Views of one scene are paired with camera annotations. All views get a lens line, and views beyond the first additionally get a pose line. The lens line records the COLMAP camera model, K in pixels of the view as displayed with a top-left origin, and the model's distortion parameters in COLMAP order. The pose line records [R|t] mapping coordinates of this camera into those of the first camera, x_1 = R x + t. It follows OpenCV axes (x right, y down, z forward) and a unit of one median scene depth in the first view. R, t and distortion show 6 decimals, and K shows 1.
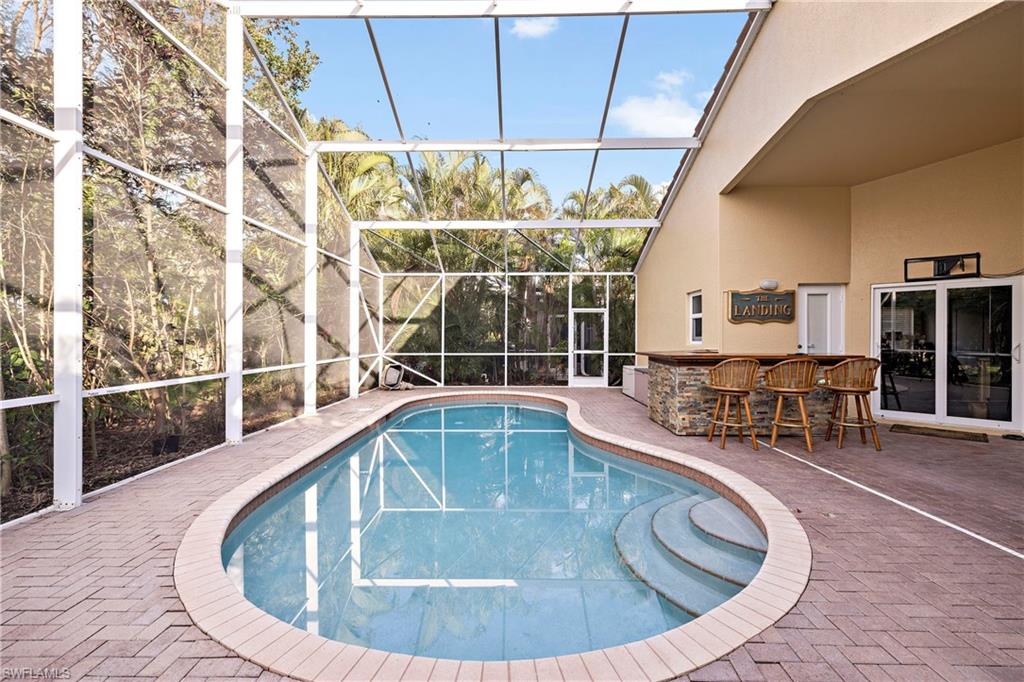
lens RADIAL K [[433.6, 0, 510.6], [0, 433.6, 337.1], [0, 0, 1]] dist [0.000758, 0.000310]
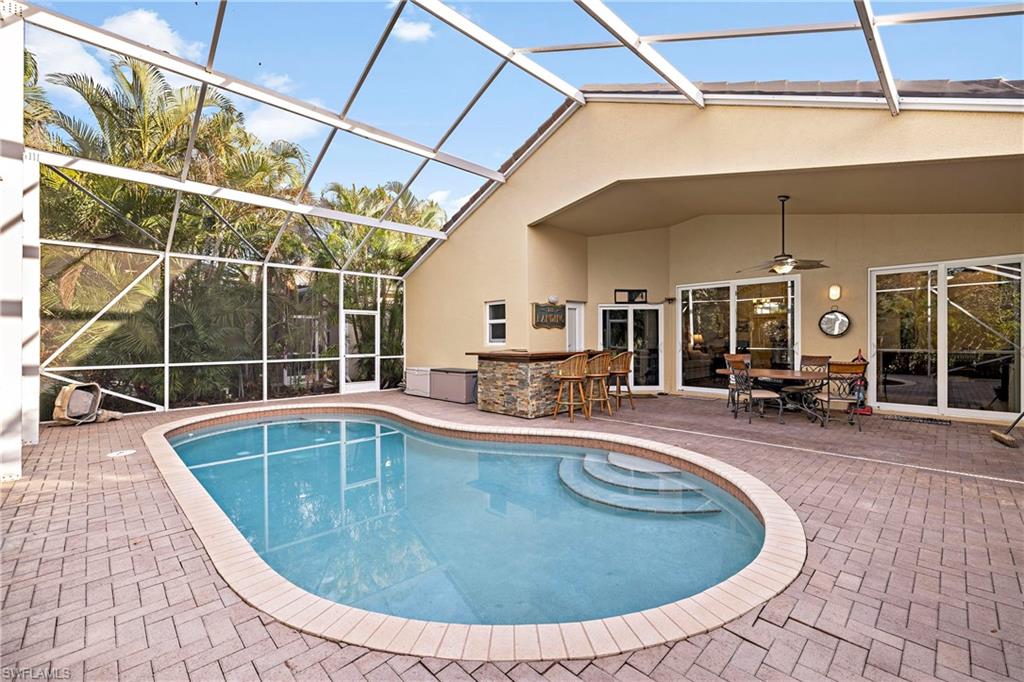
lens RADIAL K [[433.6, 0, 514.1], [0, 433.6, 339.4], [0, 0, 1]] dist [0.000758, 0.000310]
pose [[0.699937, -0.003906, 0.714194, -0.274828], [0.006226, 0.999980, -0.000633, 0.001059], [-0.714178, 0.004890, 0.699947, 0.090888]]
